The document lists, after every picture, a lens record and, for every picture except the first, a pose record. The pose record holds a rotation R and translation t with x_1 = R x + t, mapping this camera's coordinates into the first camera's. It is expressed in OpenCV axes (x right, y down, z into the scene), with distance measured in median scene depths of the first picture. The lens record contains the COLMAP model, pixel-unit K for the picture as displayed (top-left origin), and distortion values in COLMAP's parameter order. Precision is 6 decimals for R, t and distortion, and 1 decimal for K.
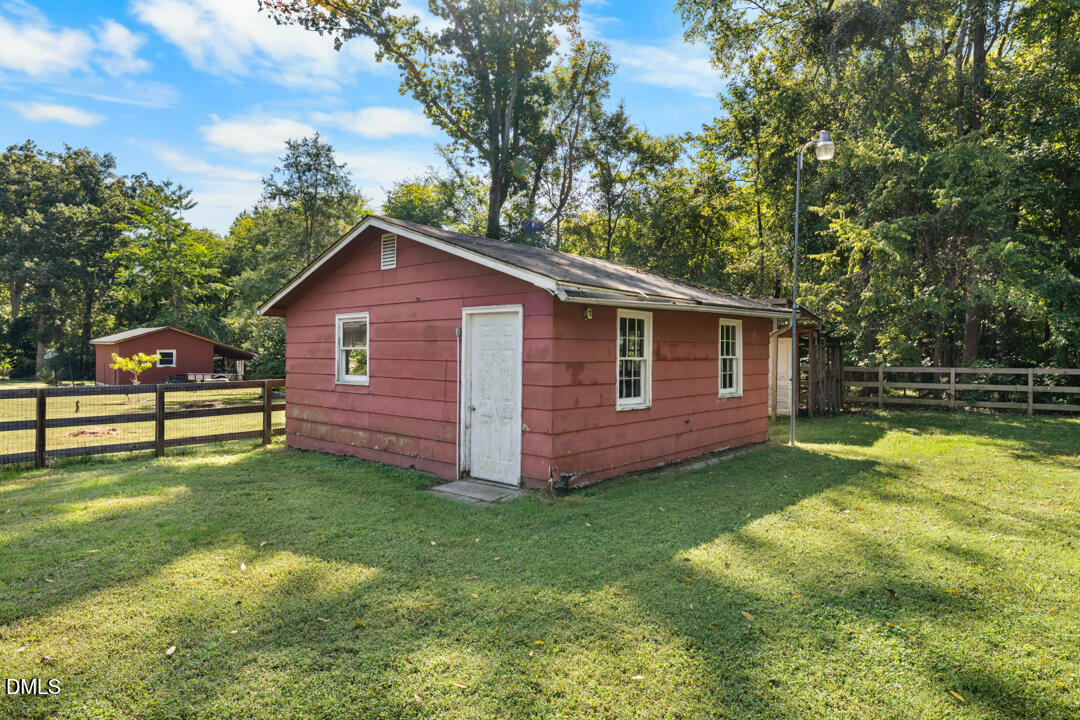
lens RADIAL K [[643.2, 0, 541.6], [0, 643.2, 359.6], [0, 0, 1]] dist [-0.003836, -0.001076]
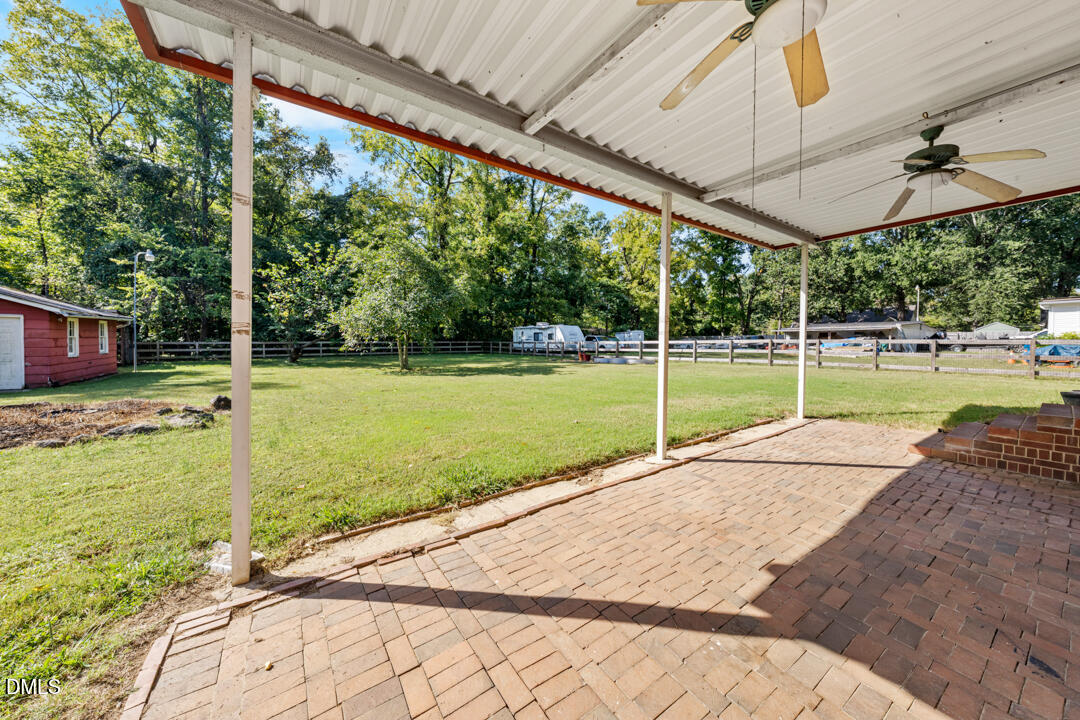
lens RADIAL K [[372.5, 0, 543.4], [0, 372.5, 350.4], [0, 0, 1]] dist [0.000764, 0.000011]
pose [[0.212423, -0.023042, 0.976906, -0.727032], [-0.007031, 0.999660, 0.025108, 0.000855], [-0.977153, -0.012202, 0.212189, -0.910735]]
